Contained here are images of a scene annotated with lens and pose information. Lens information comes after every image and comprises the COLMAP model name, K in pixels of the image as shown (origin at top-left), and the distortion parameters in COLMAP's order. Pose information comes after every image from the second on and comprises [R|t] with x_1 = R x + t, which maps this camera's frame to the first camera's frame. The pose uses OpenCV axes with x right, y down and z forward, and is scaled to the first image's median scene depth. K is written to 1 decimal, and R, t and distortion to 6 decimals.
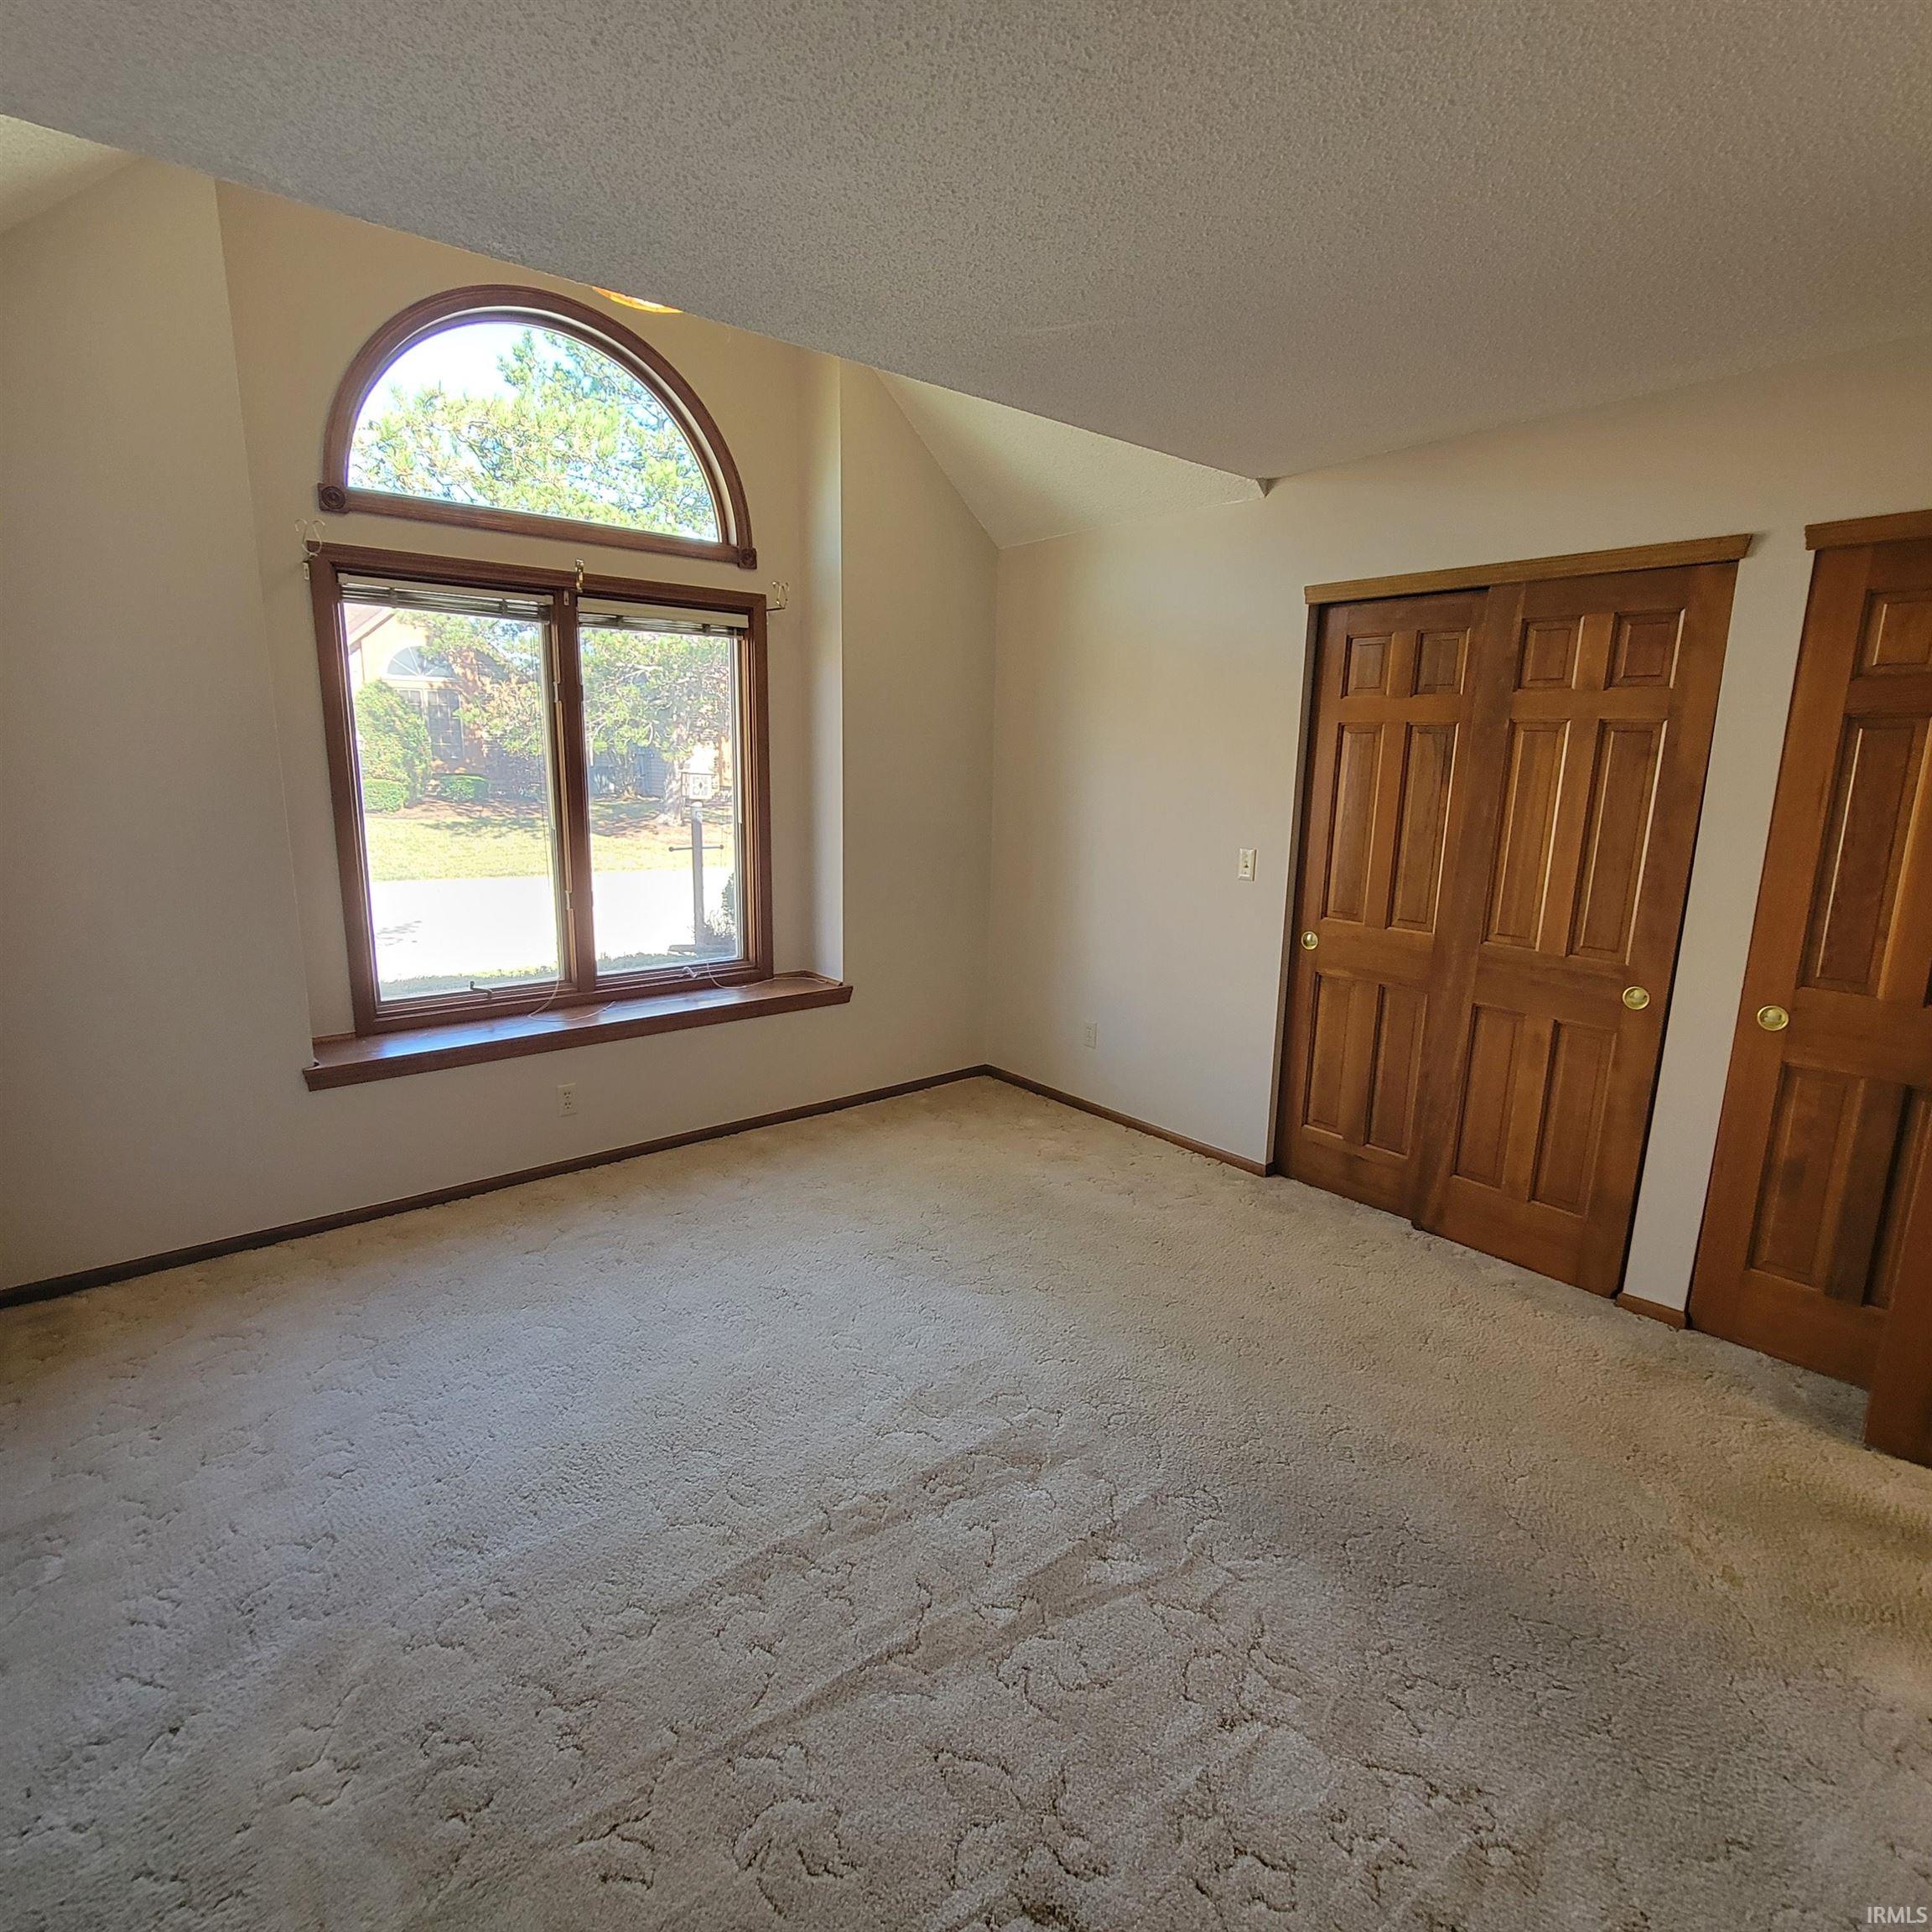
lens RADIAL K [[1047.5, 0, 957.6], [0, 1047.5, 971.1], [0, 0, 1]] dist [-0.006931, -0.000718]
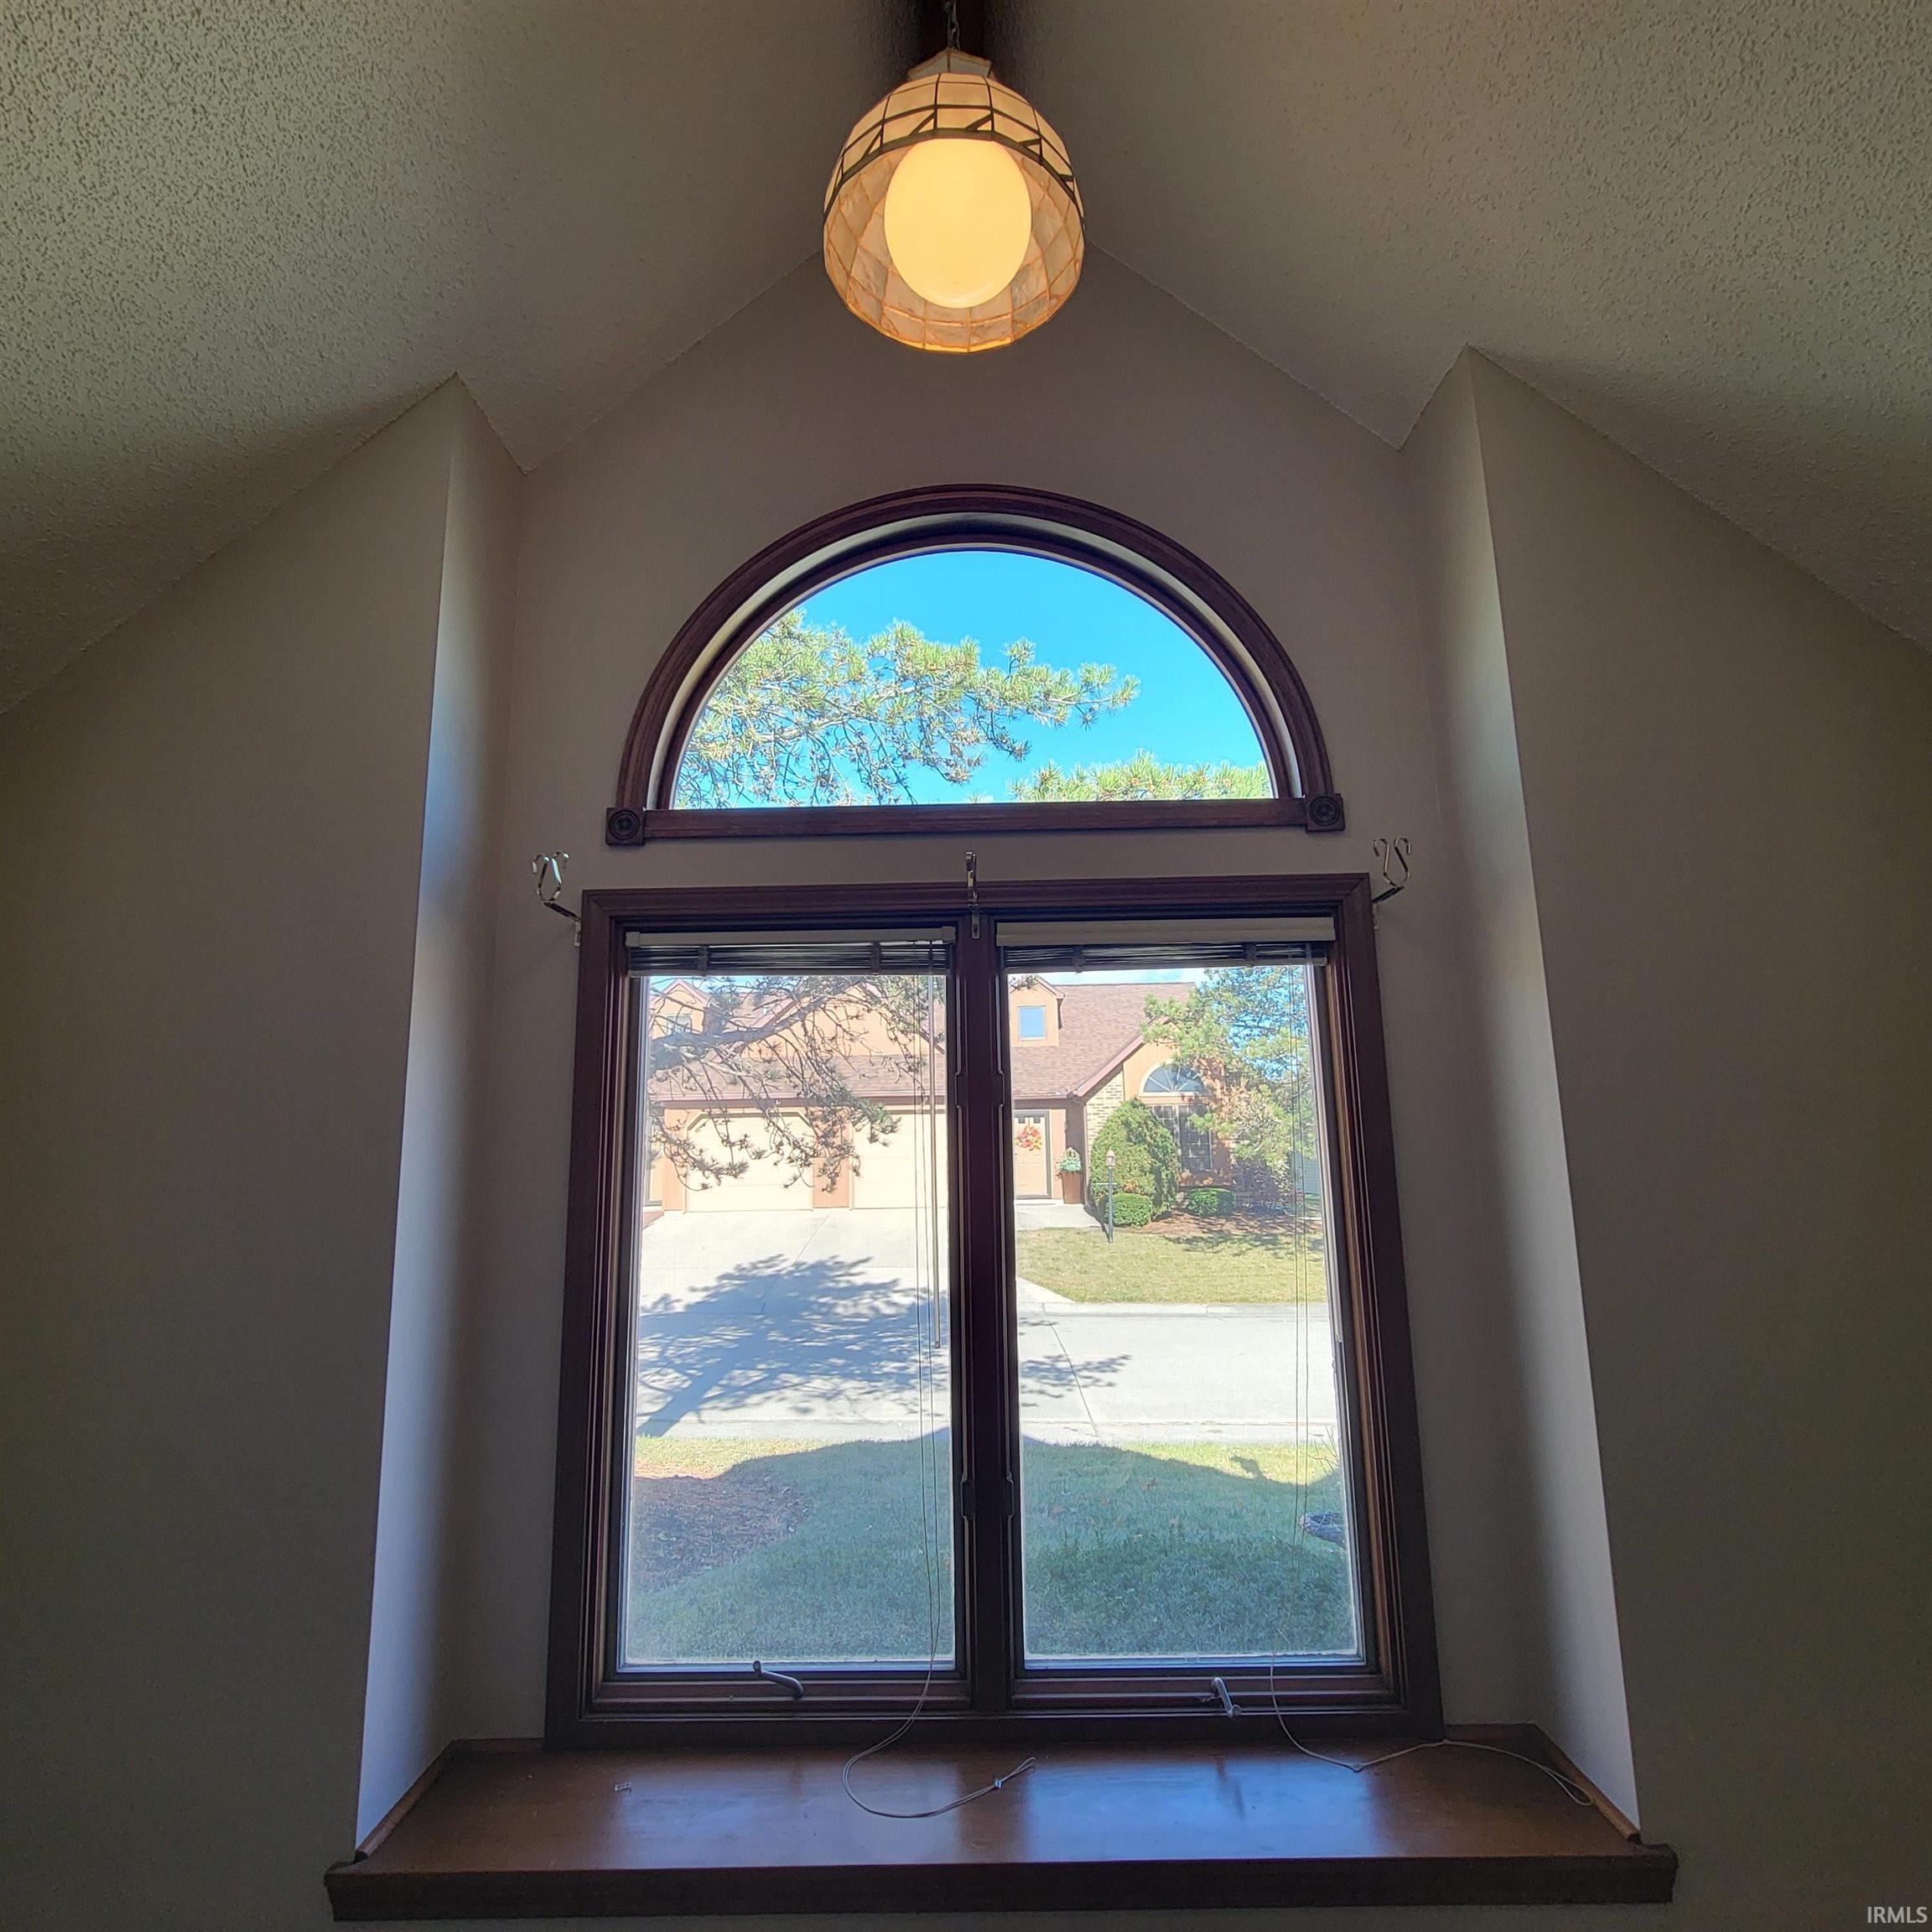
lens RADIAL K [[1047.5, 0, 957.6], [0, 1047.5, 971.1], [0, 0, 1]] dist [-0.006931, -0.000718]
pose [[0.757913, -0.142956, -0.636500, -0.019815], [-0.103984, 0.936745, -0.334209, -0.127589], [0.644015, 0.319487, 0.695106, 0.542059]]
